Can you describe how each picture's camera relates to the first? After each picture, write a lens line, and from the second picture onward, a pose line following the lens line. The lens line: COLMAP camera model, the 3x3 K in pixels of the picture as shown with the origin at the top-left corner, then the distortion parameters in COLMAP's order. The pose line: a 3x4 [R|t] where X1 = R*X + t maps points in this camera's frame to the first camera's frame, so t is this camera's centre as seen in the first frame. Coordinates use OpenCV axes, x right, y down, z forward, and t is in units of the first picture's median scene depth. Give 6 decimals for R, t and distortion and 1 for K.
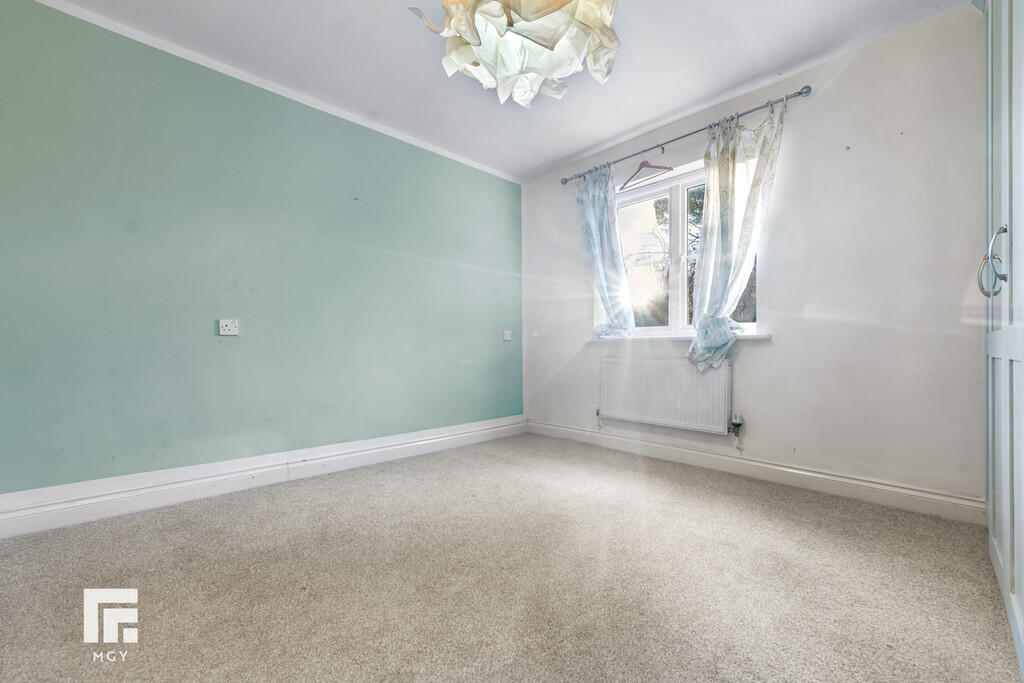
lens RADIAL K [[416.3, 0, 513.6], [0, 416.3, 349.2], [0, 0, 1]] dist [0.001799, -0.001246]
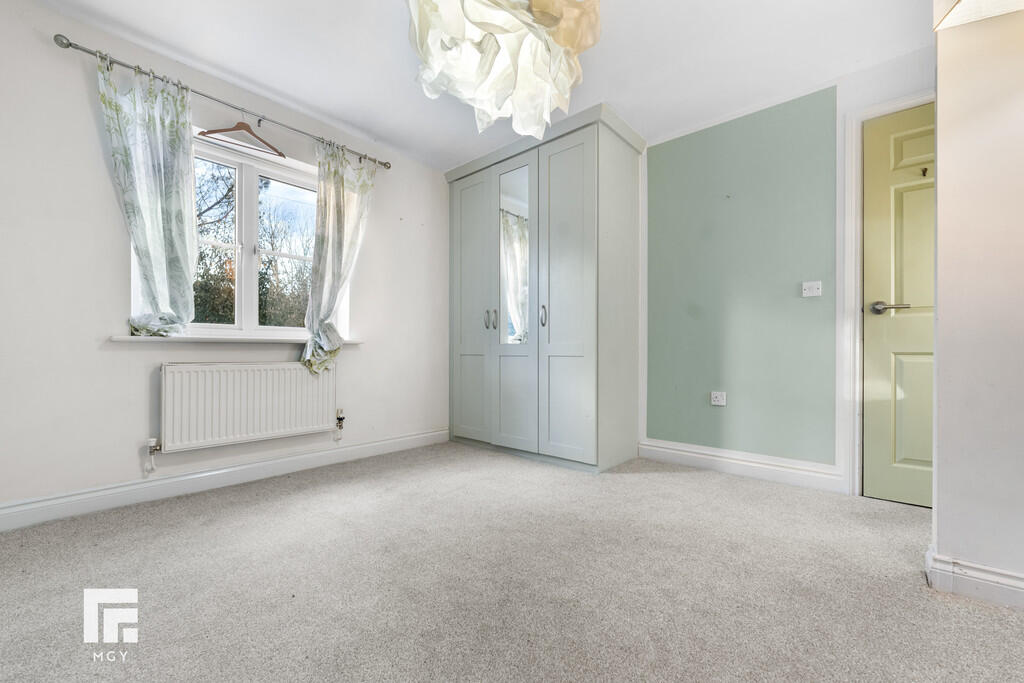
lens RADIAL K [[416.3, 0, 512.8], [0, 416.3, 349.2], [0, 0, 1]] dist [0.001799, -0.001246]
pose [[-0.091982, 0.002761, 0.995757, -0.577984], [-0.003091, 0.999991, -0.003058, -0.005525], [-0.995756, -0.003359, -0.091973, 0.576909]]
